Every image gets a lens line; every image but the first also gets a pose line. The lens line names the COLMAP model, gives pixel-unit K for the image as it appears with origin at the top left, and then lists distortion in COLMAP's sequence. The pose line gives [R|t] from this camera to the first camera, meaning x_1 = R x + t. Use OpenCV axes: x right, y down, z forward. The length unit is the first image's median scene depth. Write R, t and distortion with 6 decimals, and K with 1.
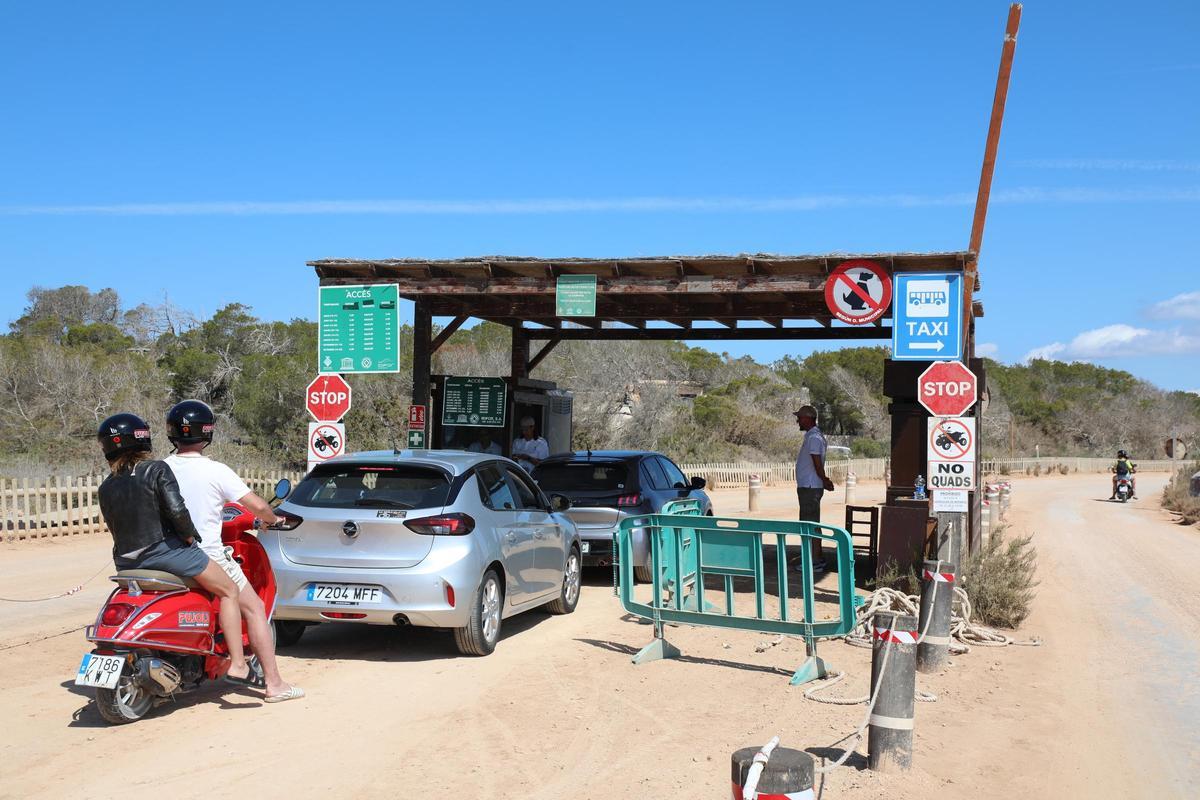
lens RADIAL K [[1162.2, 0, 576.7], [0, 1162.2, 397.4], [0, 0, 1]] dist [0.065466, 0.060788]
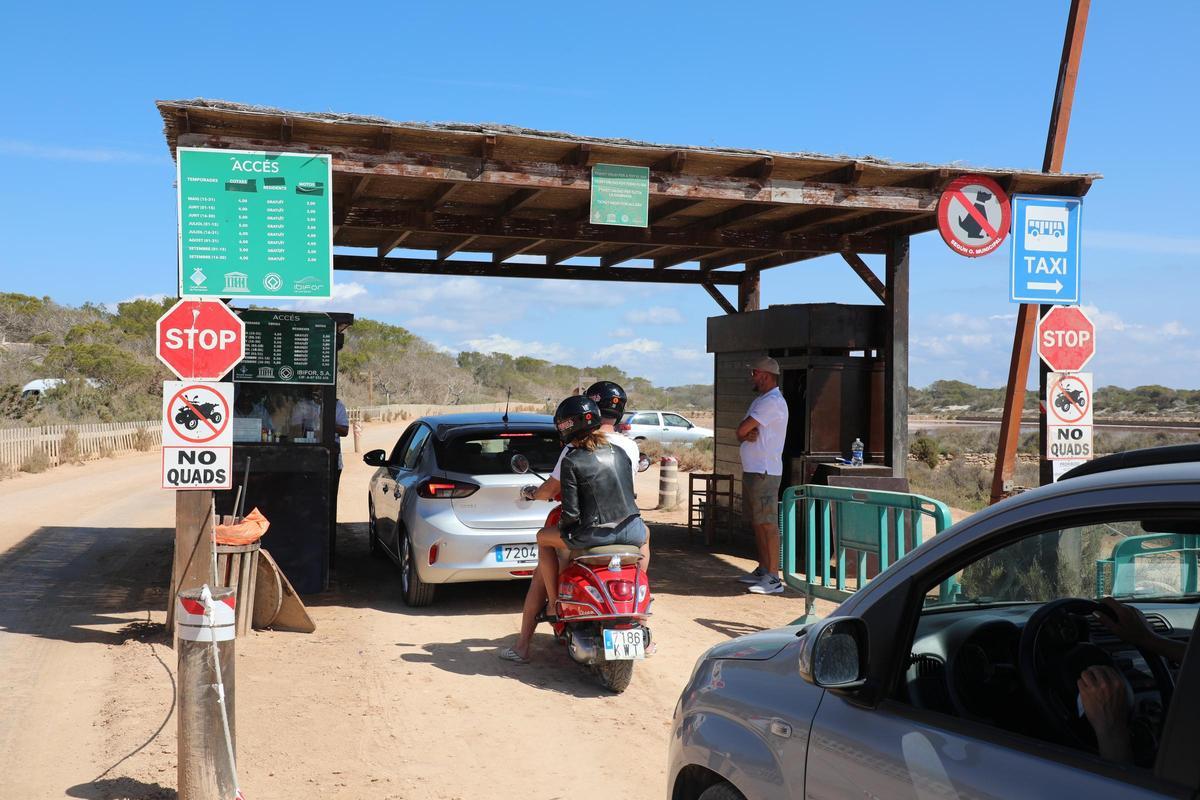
lens RADIAL K [[1162.2, 0, 576.7], [0, 1162.2, 397.4], [0, 0, 1]] dist [0.065466, 0.060788]
pose [[0.856688, -0.010857, 0.515720, -0.406955], [-0.011113, 0.999158, 0.039494, 0.005079], [-0.515715, -0.039565, 0.855846, 0.449881]]
